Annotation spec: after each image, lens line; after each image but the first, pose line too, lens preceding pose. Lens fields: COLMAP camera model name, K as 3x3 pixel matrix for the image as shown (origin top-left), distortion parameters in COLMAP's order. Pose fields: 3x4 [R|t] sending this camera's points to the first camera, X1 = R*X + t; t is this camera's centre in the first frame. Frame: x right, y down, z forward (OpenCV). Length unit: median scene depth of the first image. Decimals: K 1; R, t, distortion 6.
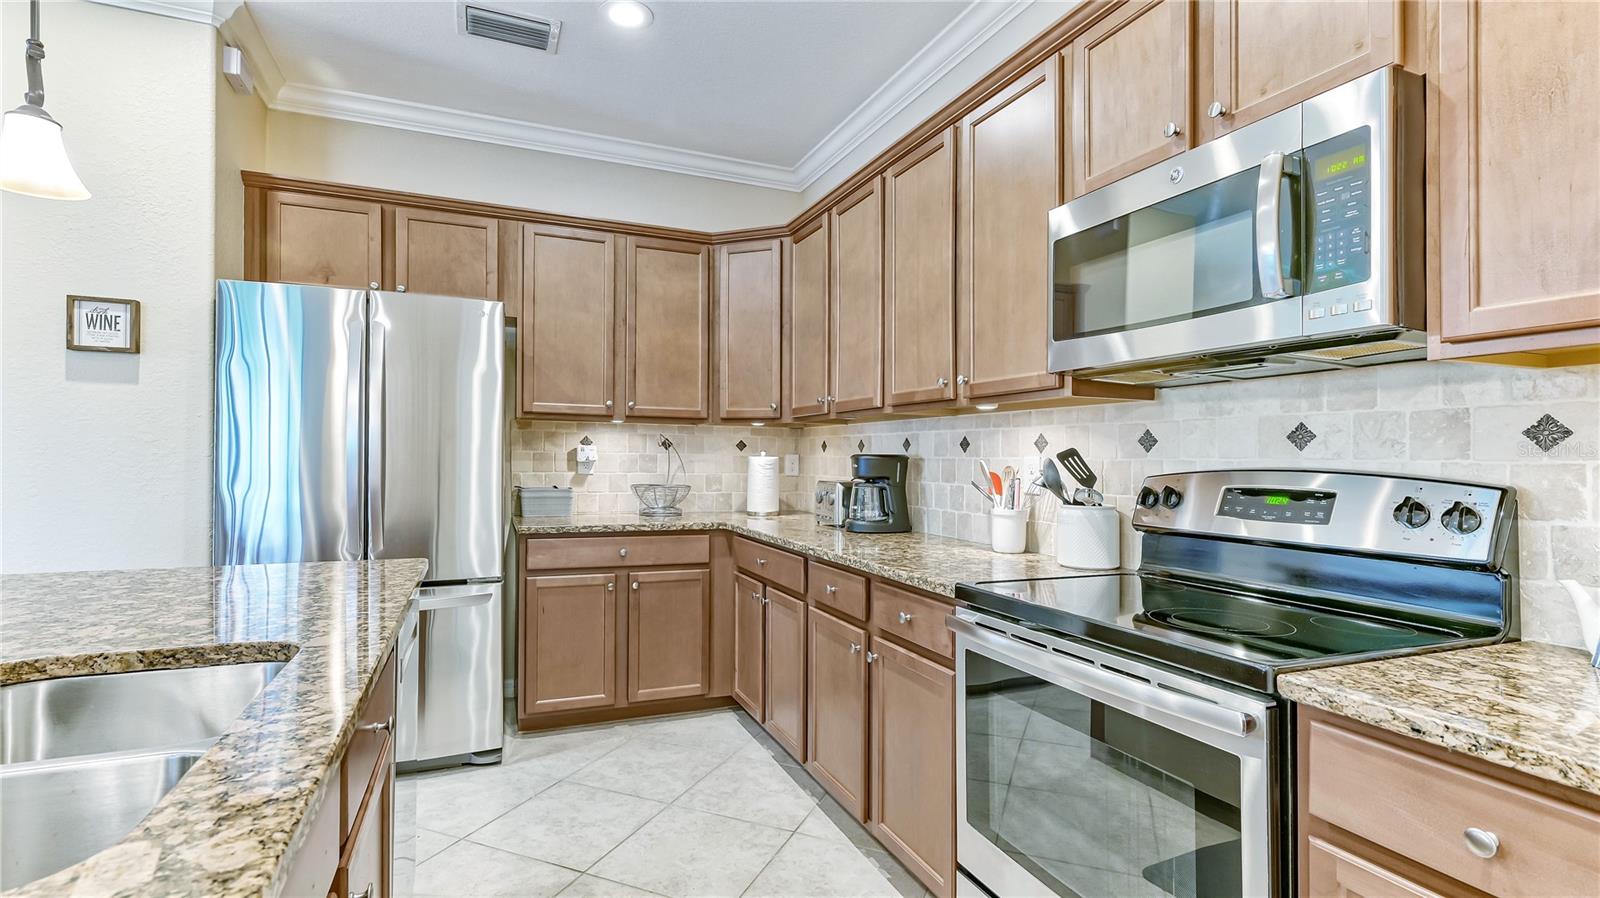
lens RADIAL K [[754.2, 0, 783.0], [0, 754.2, 451.6], [0, 0, 1]] dist [0.005264, -0.000124]
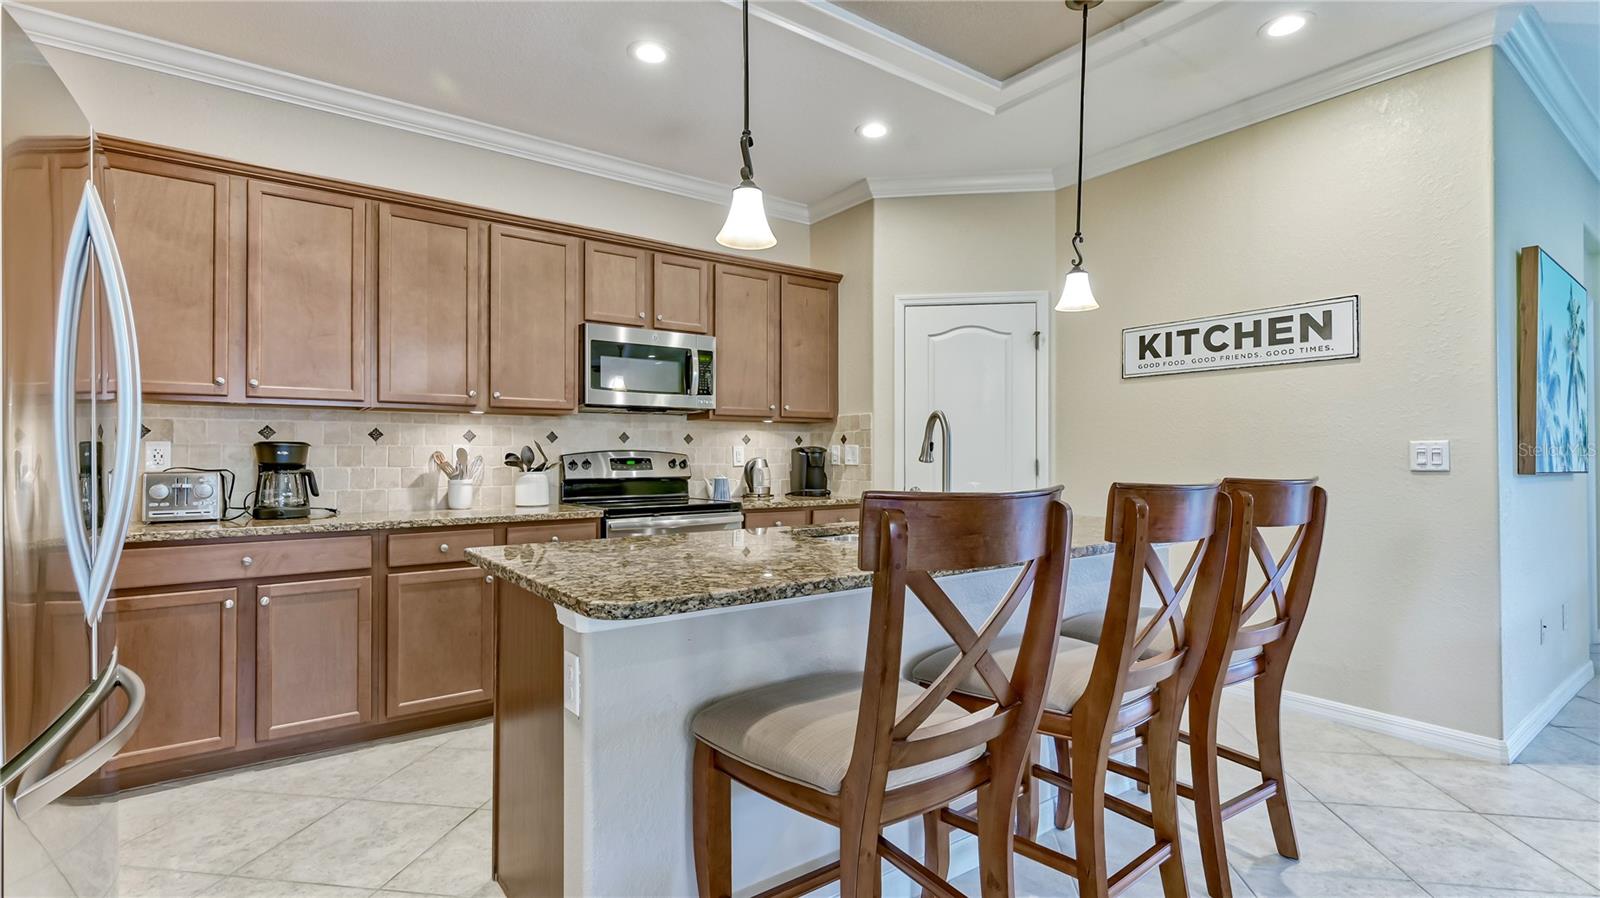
lens RADIAL K [[754.2, 0, 792.7], [0, 754.2, 436.0], [0, 0, 1]] dist [0.005264, -0.000124]
pose [[-0.244639, 0.010764, 0.969554, -1.628735], [-0.011220, 0.999840, -0.013931, 0.003365], [-0.969549, -0.014287, -0.244480, 0.902645]]
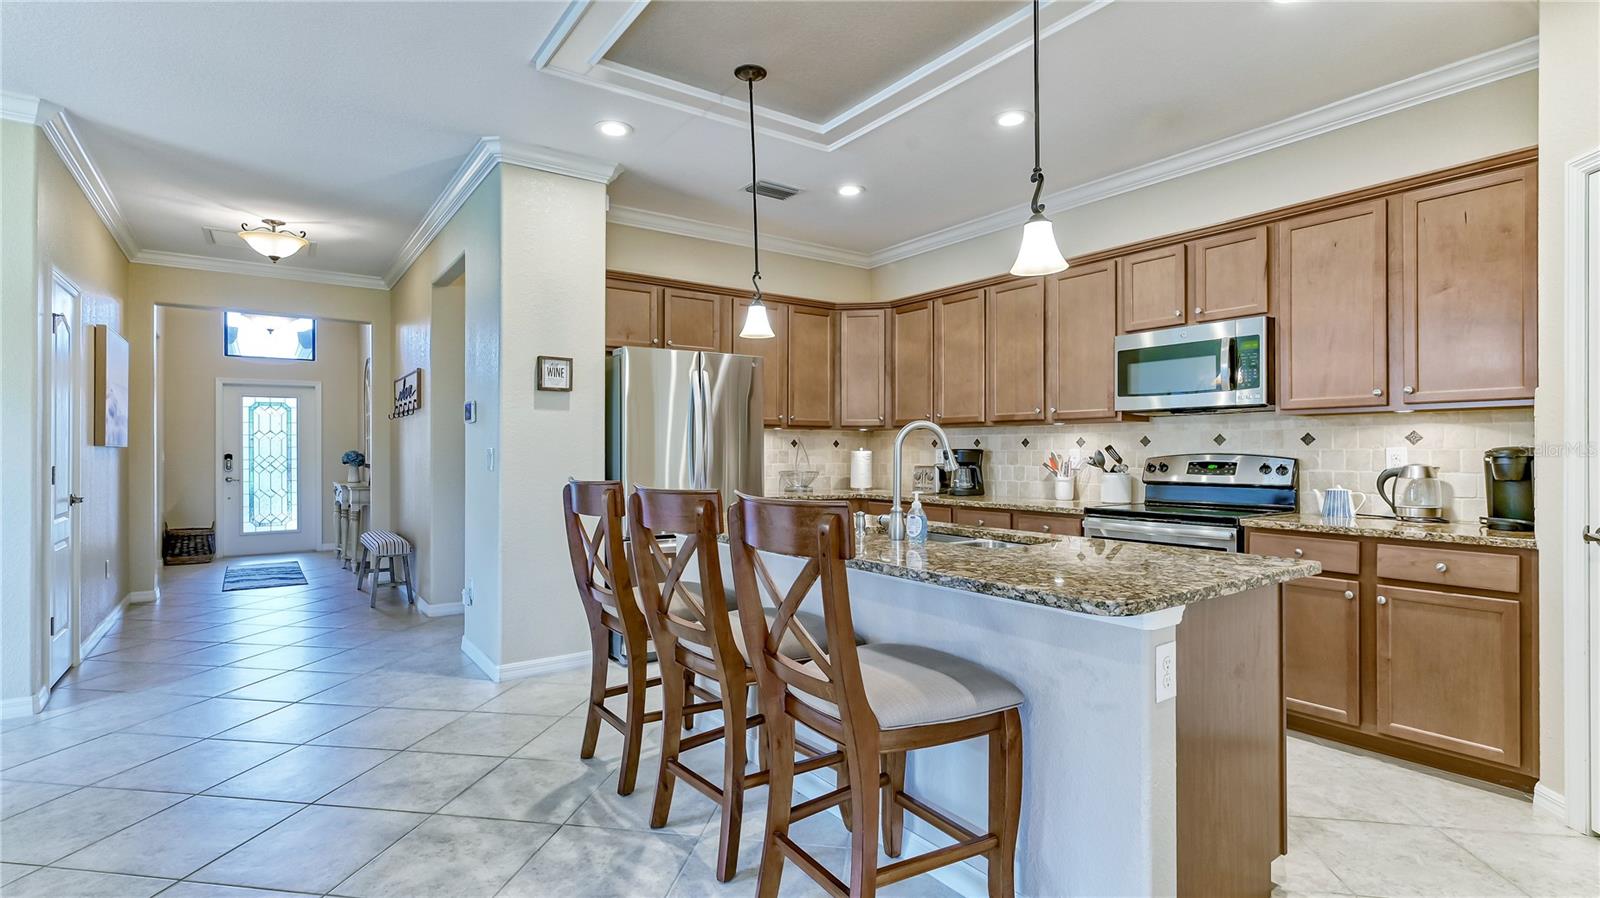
lens RADIAL K [[770.4, 0, 788.2], [0, 770.4, 458.8], [0, 0, 1]] dist [-0.000830, -0.000063]
pose [[0.974503, -0.014516, 0.223905, -0.996334], [0.010311, 0.999748, 0.019936, -0.019146], [-0.224138, -0.017119, 0.974407, -0.892100]]
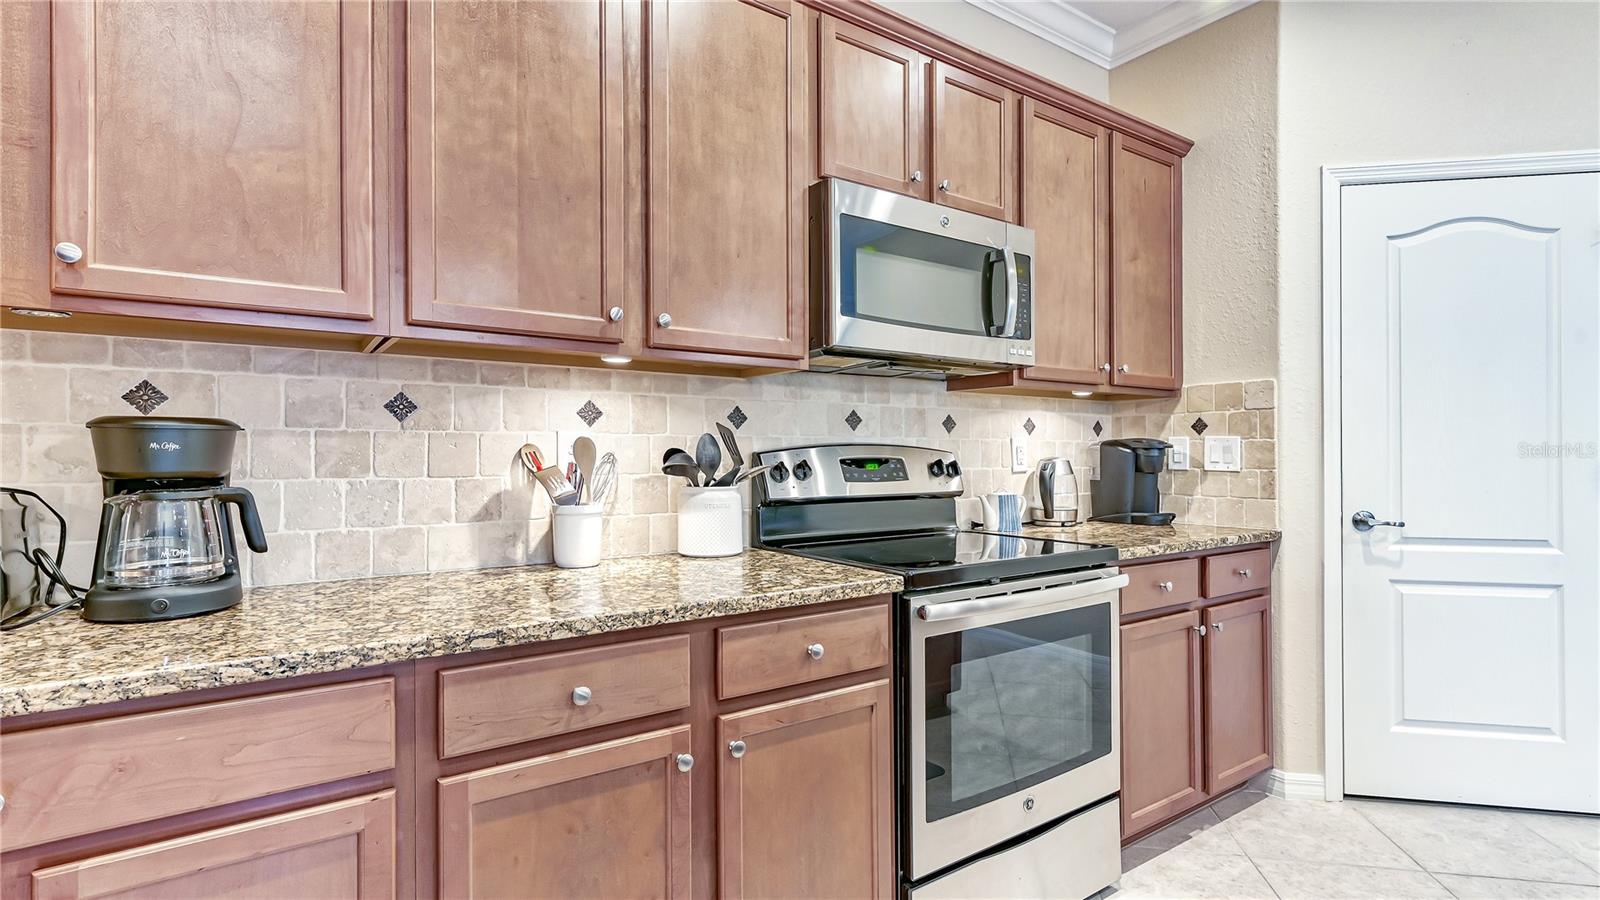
lens RADIAL K [[770.4, 0, 802.6], [0, 770.4, 444.7], [0, 0, 1]] dist [-0.000830, -0.000063]
pose [[-0.227670, -0.004494, 0.973728, -0.561377], [-0.012702, 0.999918, 0.001644, 0.020096], [-0.973655, -0.011994, -0.227709, 1.189241]]
